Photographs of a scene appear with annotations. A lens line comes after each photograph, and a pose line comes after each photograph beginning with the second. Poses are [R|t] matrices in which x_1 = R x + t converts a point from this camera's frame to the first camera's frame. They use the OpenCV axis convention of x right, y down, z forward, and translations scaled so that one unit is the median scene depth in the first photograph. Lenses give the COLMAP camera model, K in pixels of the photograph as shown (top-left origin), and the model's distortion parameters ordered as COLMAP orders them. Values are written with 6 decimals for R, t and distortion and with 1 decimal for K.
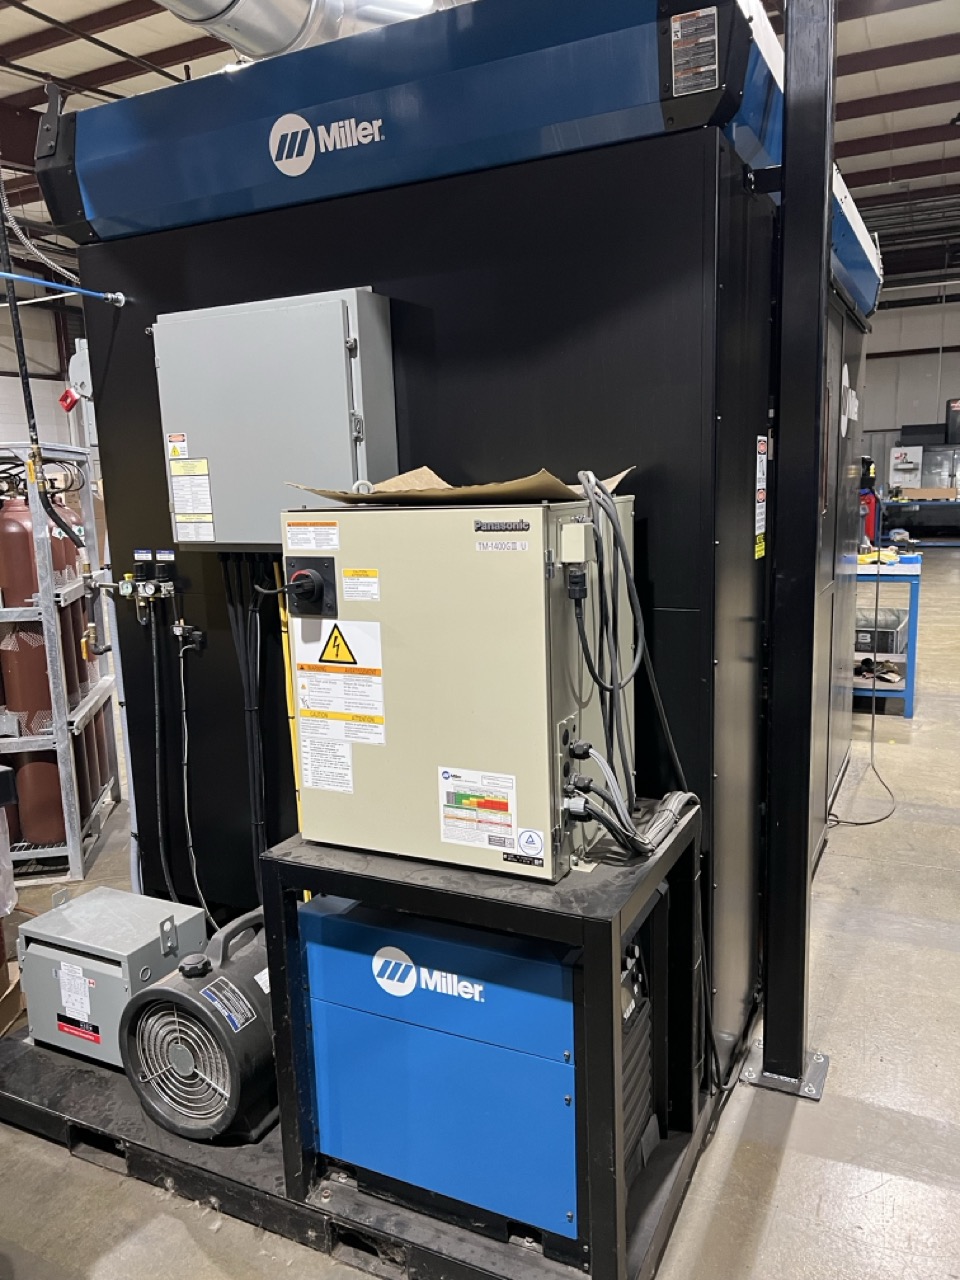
lens RADIAL K [[963.7, 0, 464.6], [0, 963.7, 626.2], [0, 0, 1]] dist [0.053025, -0.031458]
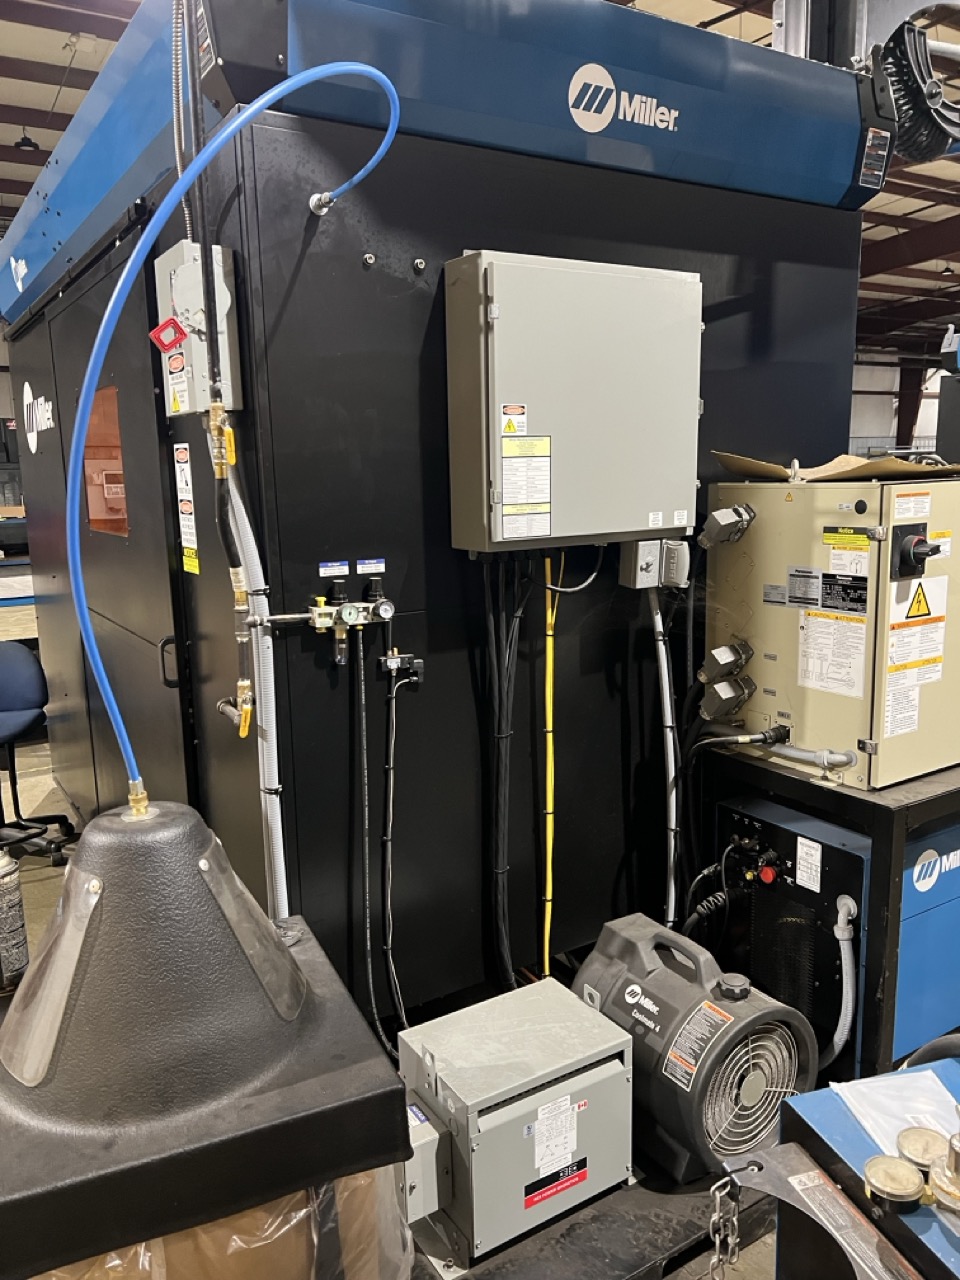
lens RADIAL K [[963.7, 0, 453.9], [0, 963.7, 633.3], [0, 0, 1]] dist [0.053025, -0.031458]
pose [[0.516412, -0.125205, 0.847138, -1.116695], [0.139508, 0.988338, 0.061031, -0.071771], [-0.844900, 0.086666, 0.527857, 0.687261]]
